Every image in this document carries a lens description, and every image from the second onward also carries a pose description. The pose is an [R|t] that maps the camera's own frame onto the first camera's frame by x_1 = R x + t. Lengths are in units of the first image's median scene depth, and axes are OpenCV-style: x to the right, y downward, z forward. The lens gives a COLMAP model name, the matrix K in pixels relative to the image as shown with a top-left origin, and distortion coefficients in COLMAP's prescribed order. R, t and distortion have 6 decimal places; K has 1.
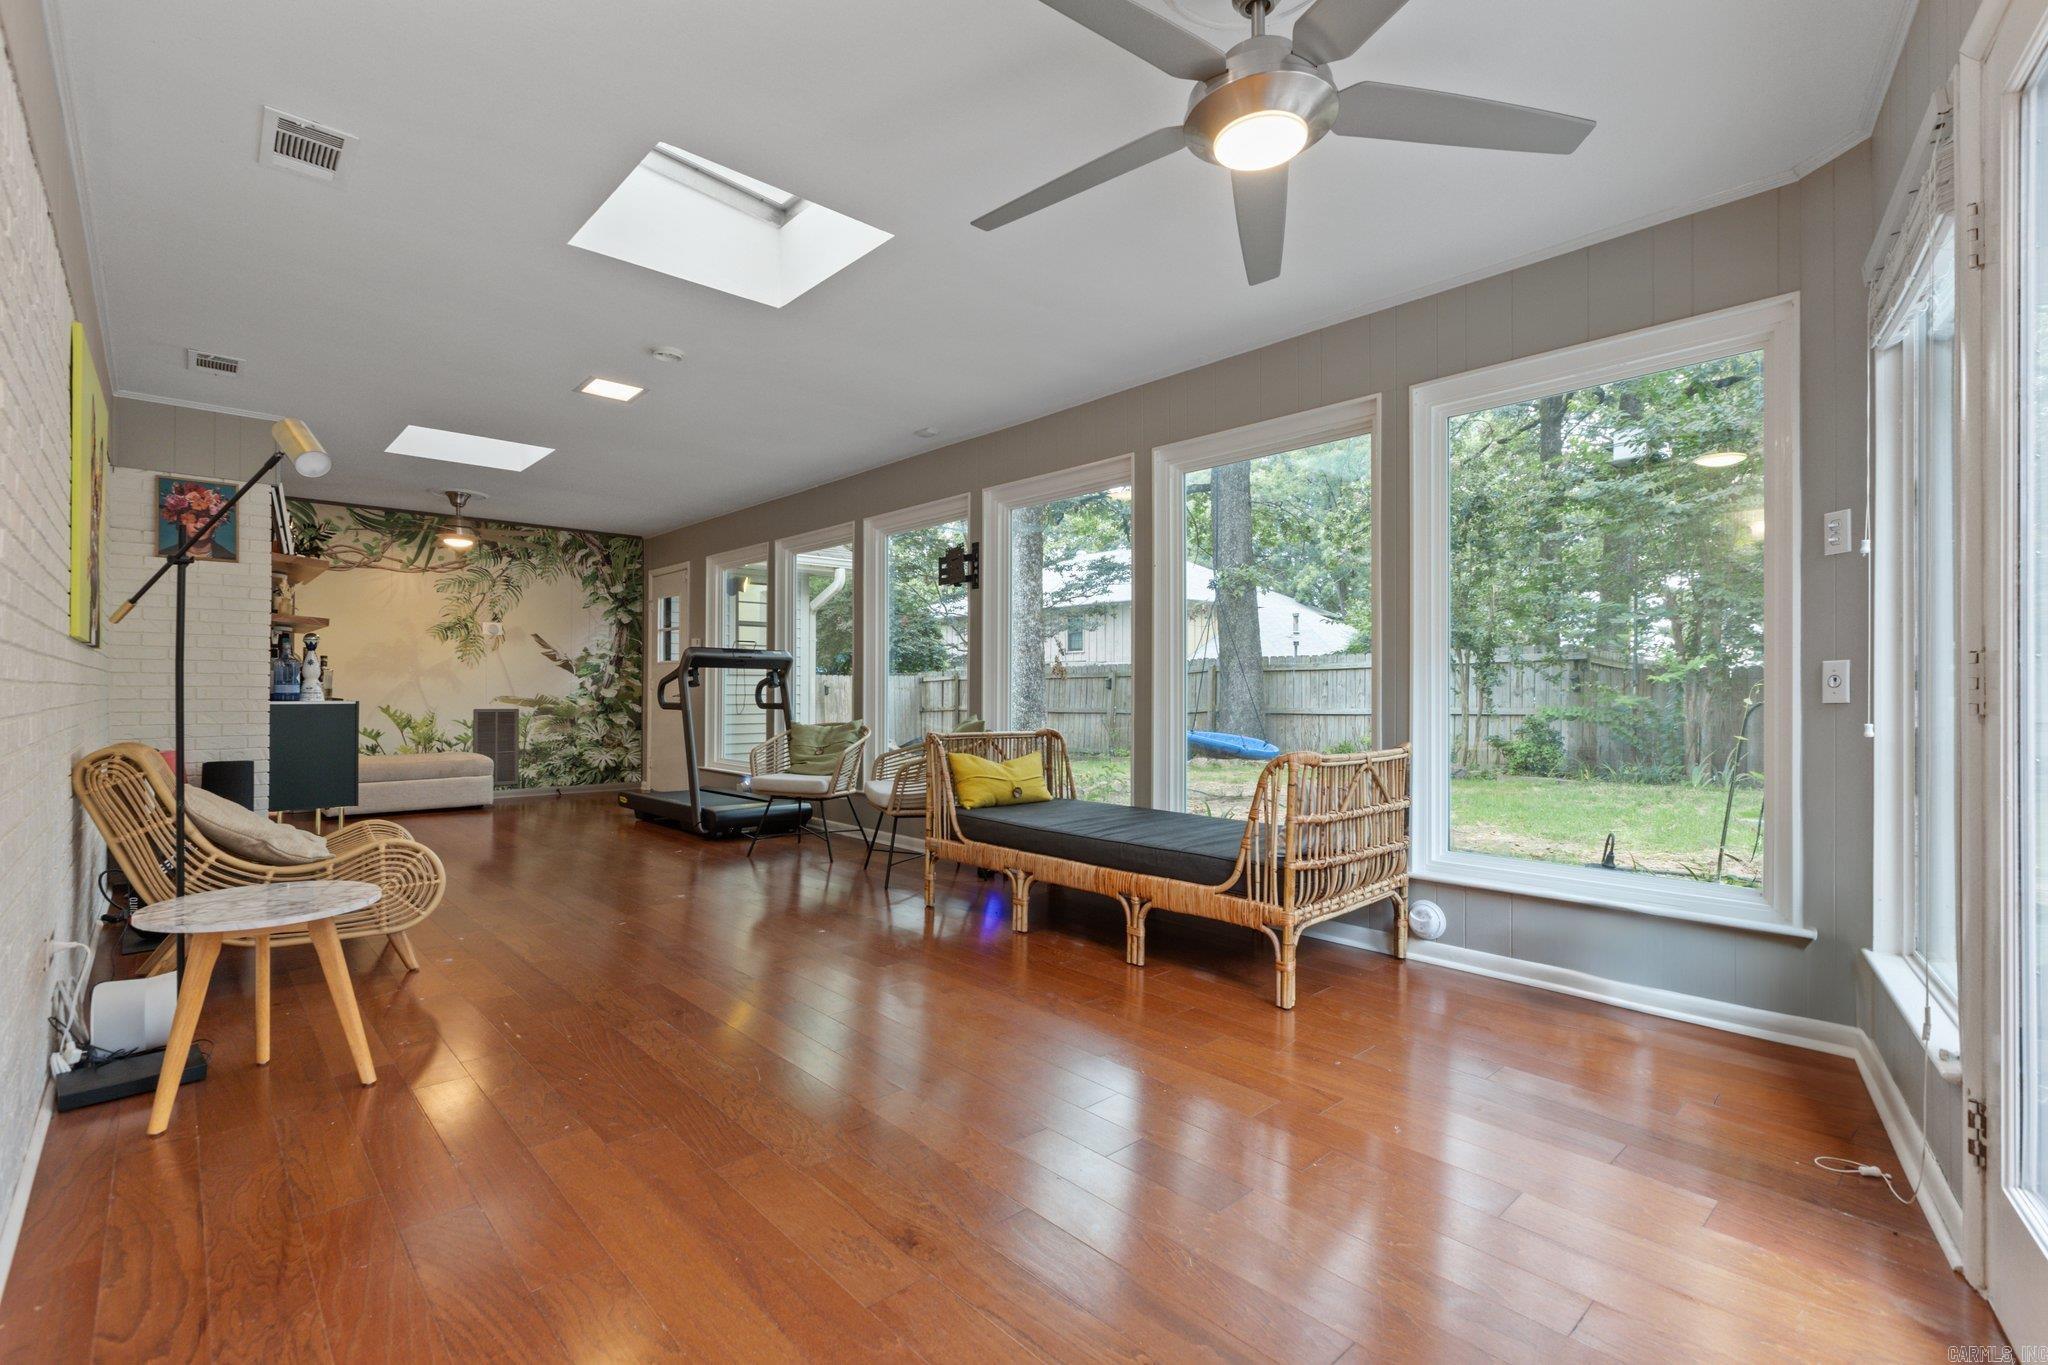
lens RADIAL K [[932.9, 0, 1024.6], [0, 932.9, 685.7], [0, 0, 1]] dist [-0.001544, 0.002585]
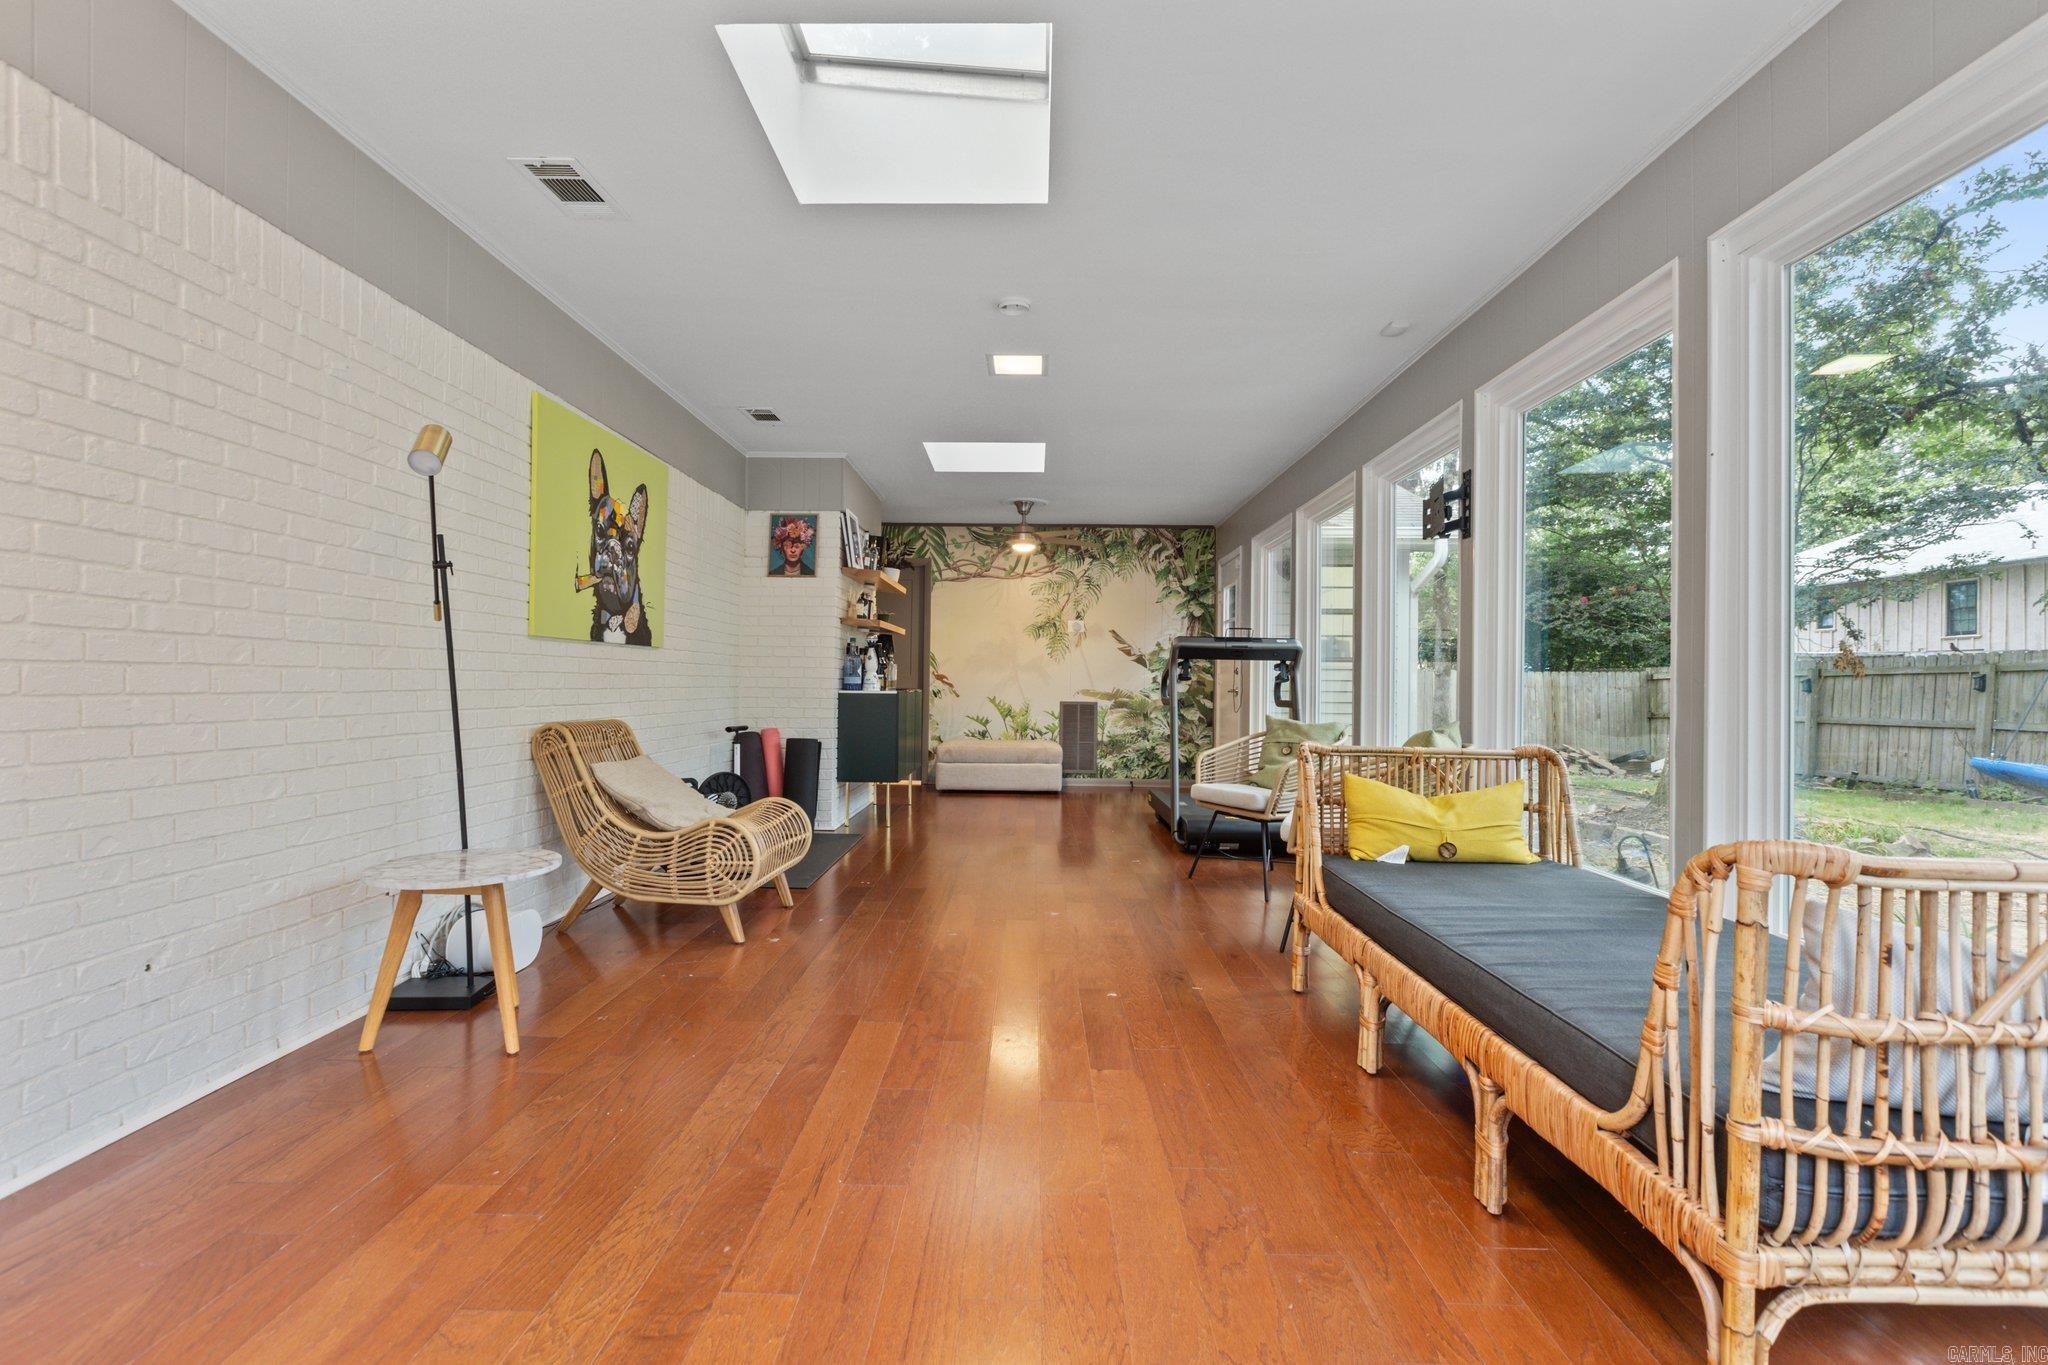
lens RADIAL K [[932.9, 0, 1020.1], [0, 932.9, 677.3], [0, 0, 1]] dist [-0.001544, 0.002585]
pose [[0.721427, 0.001714, -0.692488, 0.132389], [-0.006491, 0.999970, -0.004288, 0.002470], [0.692460, 0.007588, 0.721416, 0.197940]]
